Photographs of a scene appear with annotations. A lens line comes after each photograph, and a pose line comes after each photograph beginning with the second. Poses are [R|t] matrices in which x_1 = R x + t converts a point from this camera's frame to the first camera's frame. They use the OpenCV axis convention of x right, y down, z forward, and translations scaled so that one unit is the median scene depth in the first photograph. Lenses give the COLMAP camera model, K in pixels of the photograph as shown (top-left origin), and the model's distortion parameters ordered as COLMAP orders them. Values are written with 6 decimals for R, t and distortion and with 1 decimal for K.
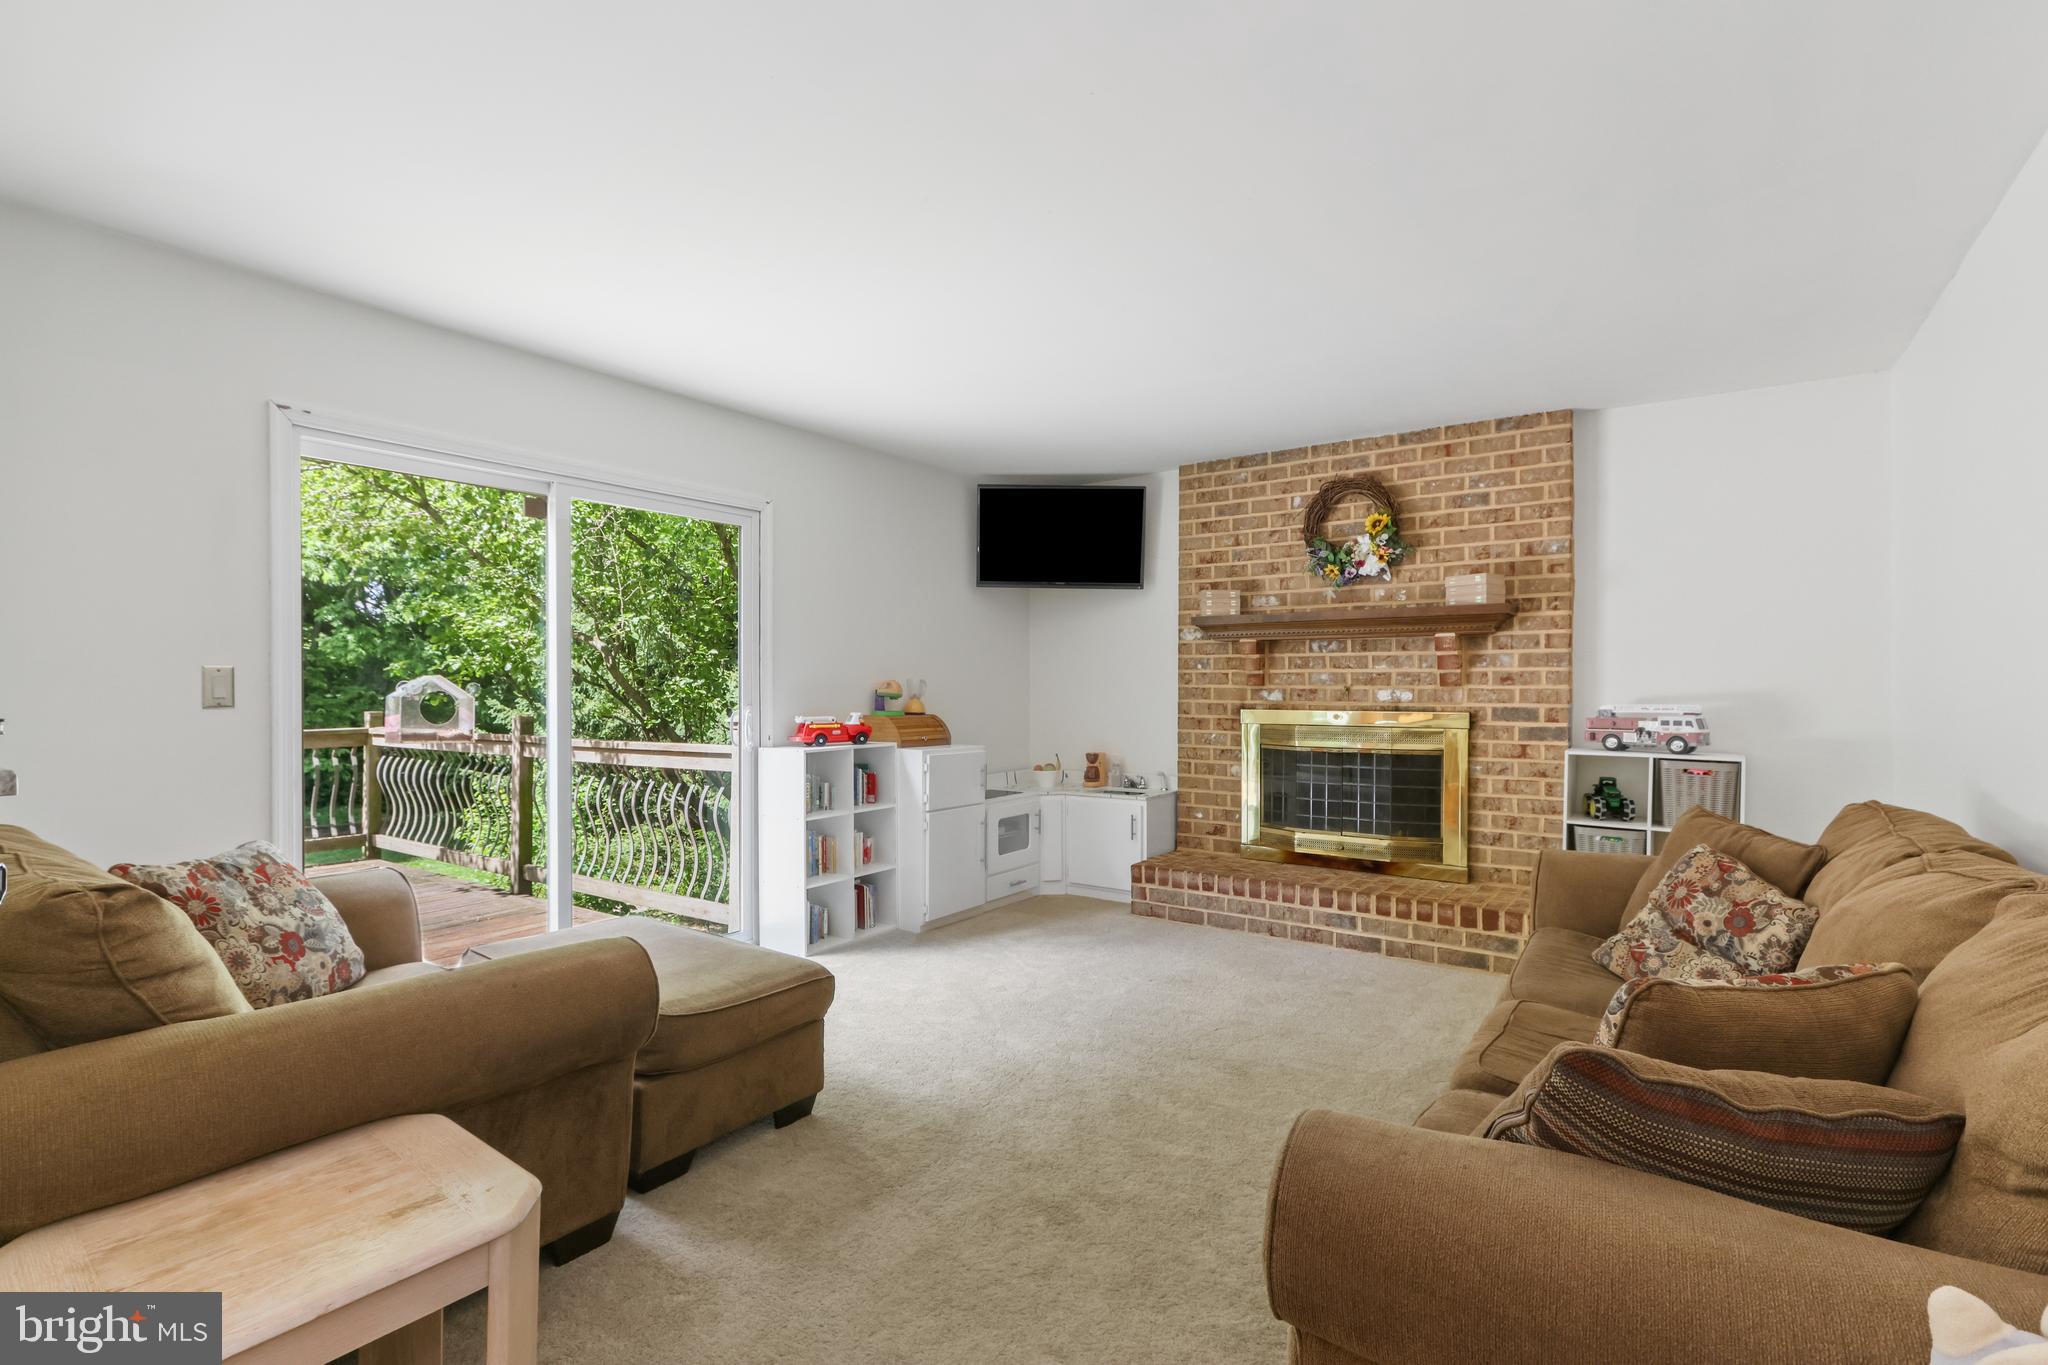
lens RADIAL K [[952.9, 0, 1017.8], [0, 952.9, 680.4], [0, 0, 1]] dist [0.002070, -0.000896]
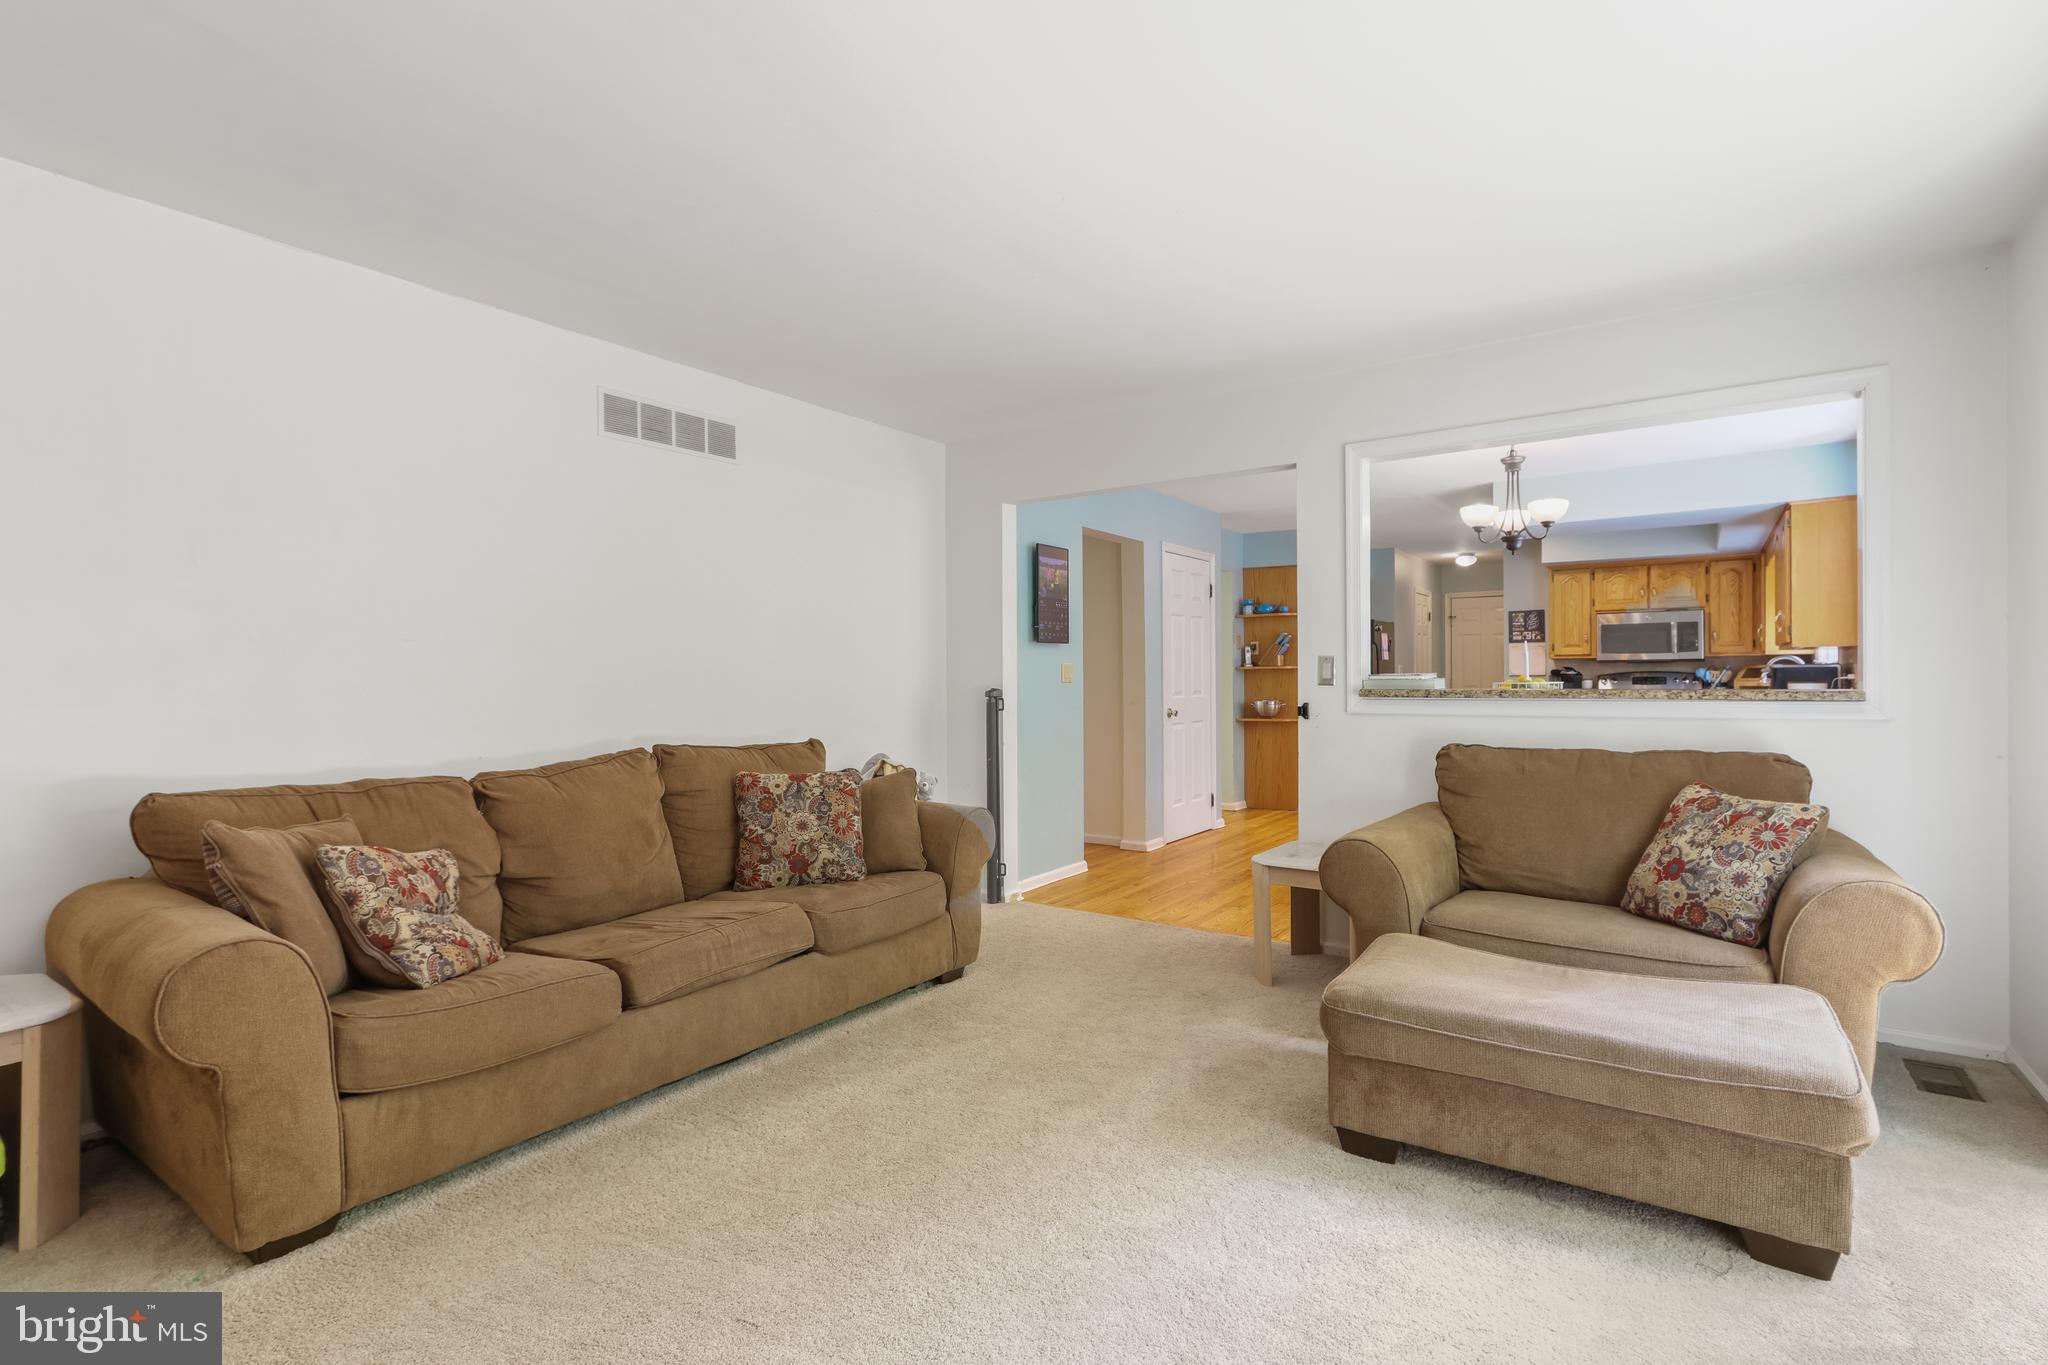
lens RADIAL K [[952.9, 0, 1032.7], [0, 952.9, 677.8], [0, 0, 1]] dist [0.002070, -0.000896]
pose [[-0.999936, 0.008001, -0.008050, 0.034278], [0.008034, 0.999959, -0.004179, 0.015736], [0.008016, -0.004243, -0.999959, 1.091049]]
